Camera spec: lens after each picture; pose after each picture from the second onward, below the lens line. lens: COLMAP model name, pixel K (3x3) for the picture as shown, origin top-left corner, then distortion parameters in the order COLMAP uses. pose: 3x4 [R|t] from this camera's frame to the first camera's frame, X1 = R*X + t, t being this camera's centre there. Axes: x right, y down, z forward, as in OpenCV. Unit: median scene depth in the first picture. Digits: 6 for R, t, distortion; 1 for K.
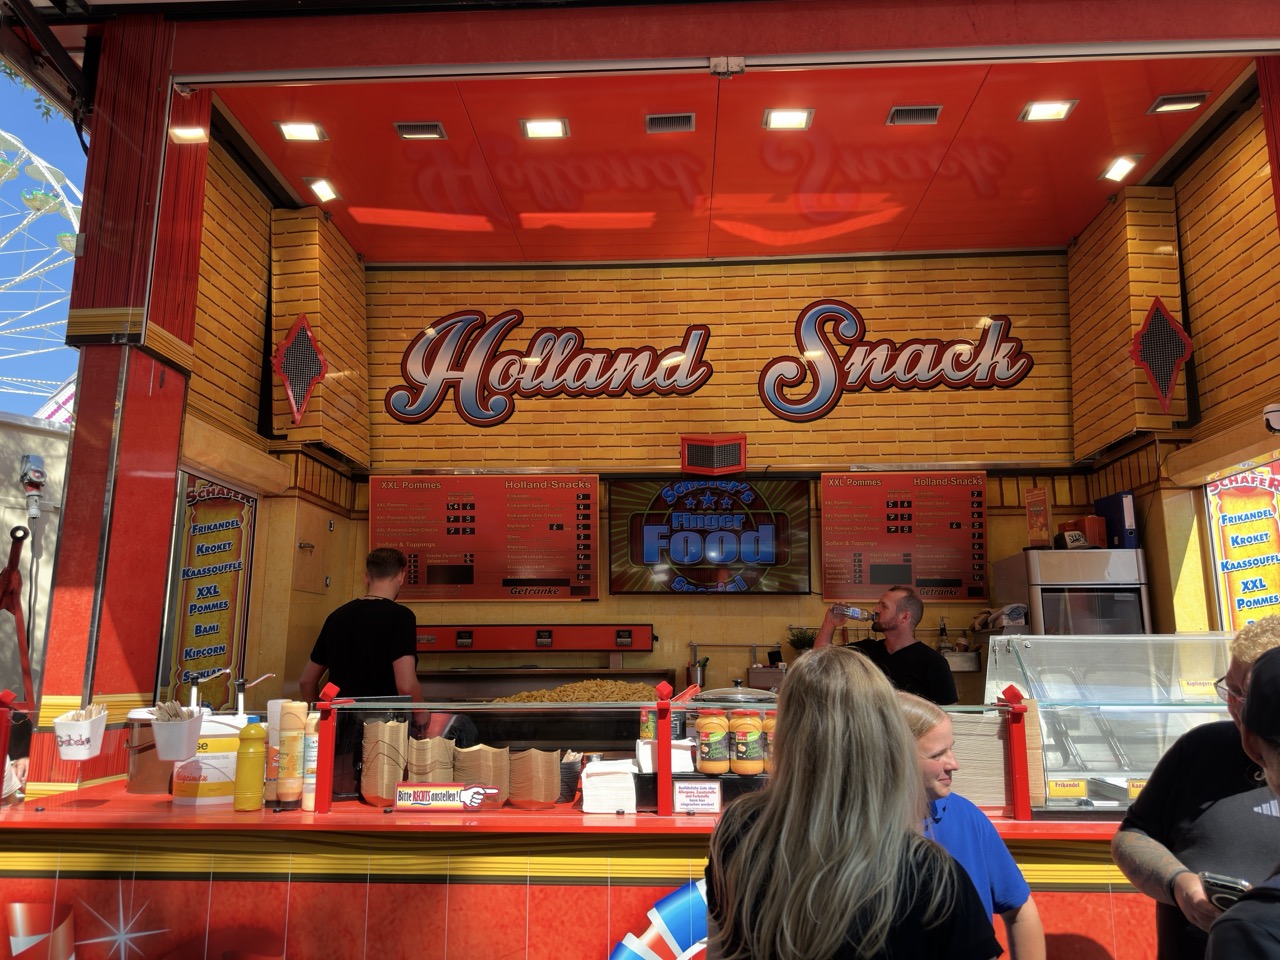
lens RADIAL K [[894.9, 0, 642.6], [0, 894.9, 483.2], [0, 0, 1]] dist [-0.002889, -0.001627]
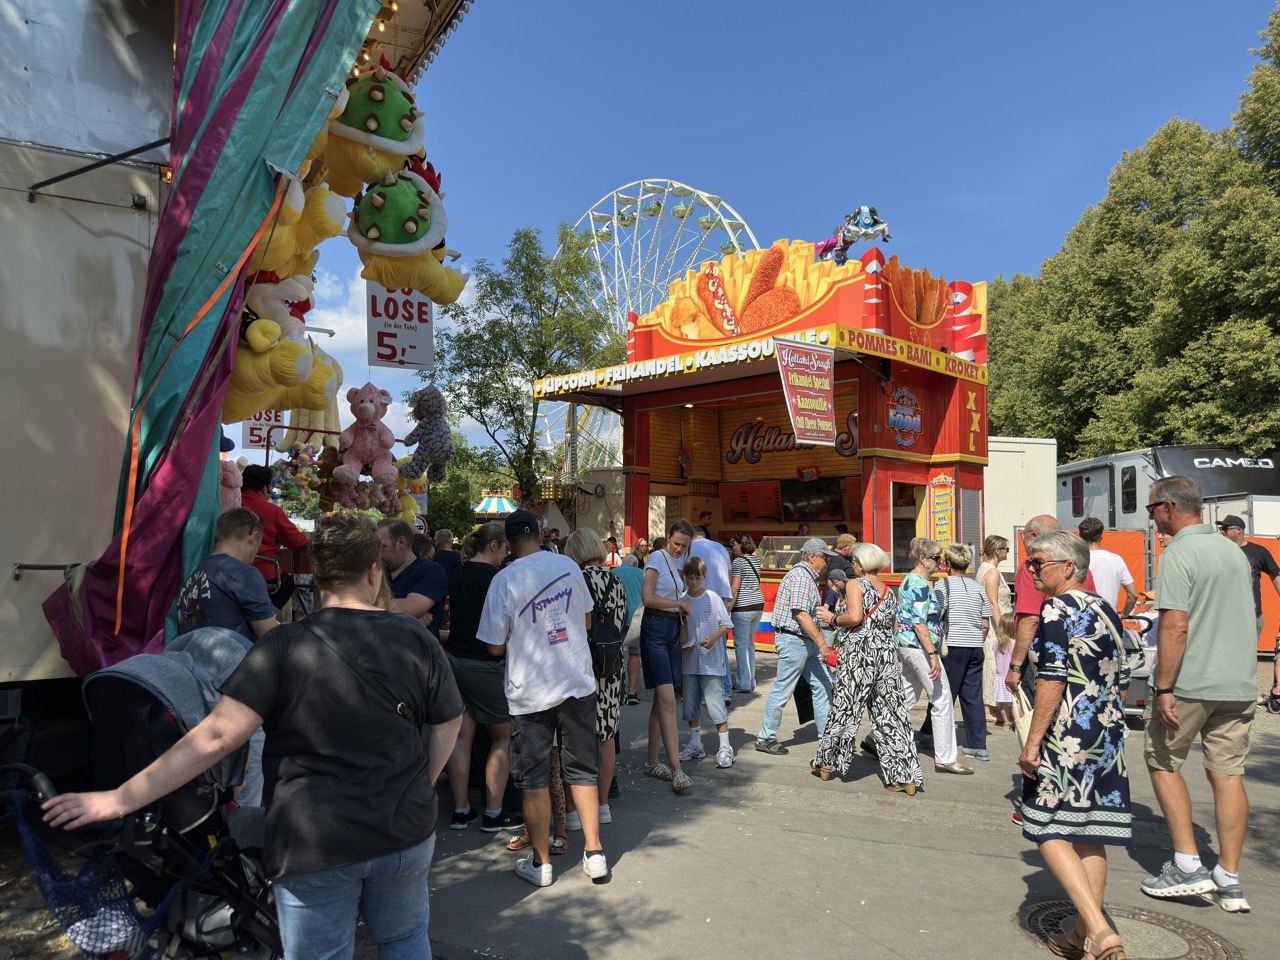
lens RADIAL K [[894.9, 0, 640.4], [0, 894.9, 478.4], [0, 0, 1]] dist [-0.002889, -0.001627]
pose [[0.734113, -0.035682, -0.678089, 1.563477], [0.128133, 0.987957, 0.086731, -0.319540], [0.666828, -0.150556, 0.729845, -1.435449]]
